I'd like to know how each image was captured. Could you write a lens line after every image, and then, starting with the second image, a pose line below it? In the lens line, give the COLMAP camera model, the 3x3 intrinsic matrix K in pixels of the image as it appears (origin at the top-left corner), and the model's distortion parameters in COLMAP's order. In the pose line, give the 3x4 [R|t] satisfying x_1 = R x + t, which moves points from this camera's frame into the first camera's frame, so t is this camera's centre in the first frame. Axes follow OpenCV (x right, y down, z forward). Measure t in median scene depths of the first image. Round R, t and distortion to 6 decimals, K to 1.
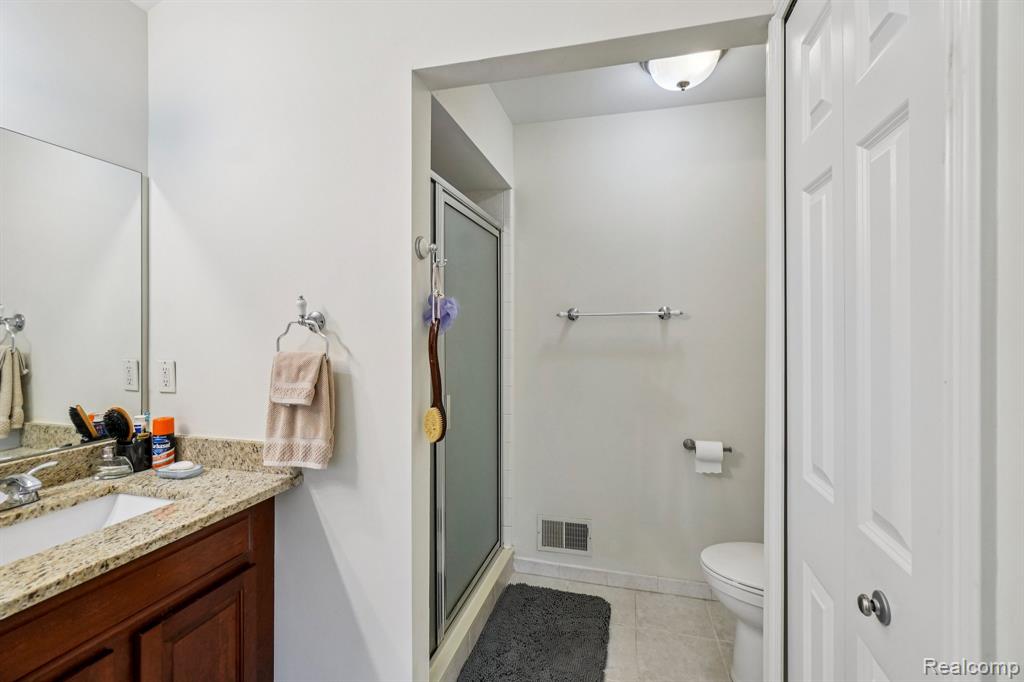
lens RADIAL K [[442.7, 0, 510.3], [0, 442.7, 333.9], [0, 0, 1]] dist [-0.000508, 0.000108]
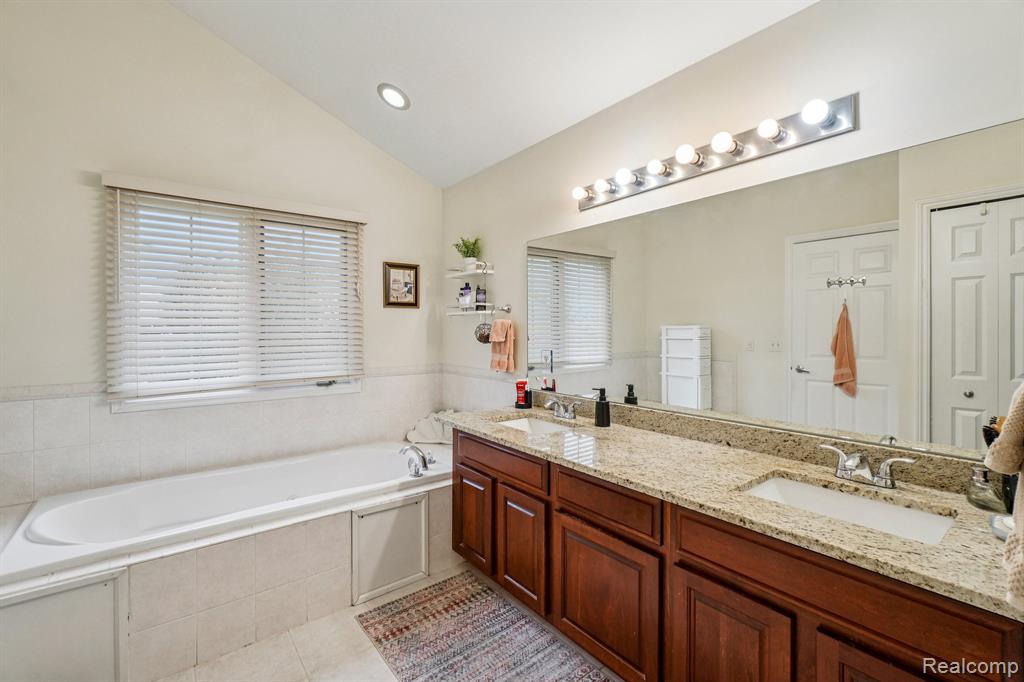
lens RADIAL K [[442.7, 0, 510.3], [0, 442.7, 333.9], [0, 0, 1]] dist [-0.000508, 0.000108]
pose [[-0.600549, 0.008952, -0.799538, 0.388722], [0.001376, 0.999947, 0.010162, -0.014307], [0.799587, 0.005002, -0.600530, 1.013166]]
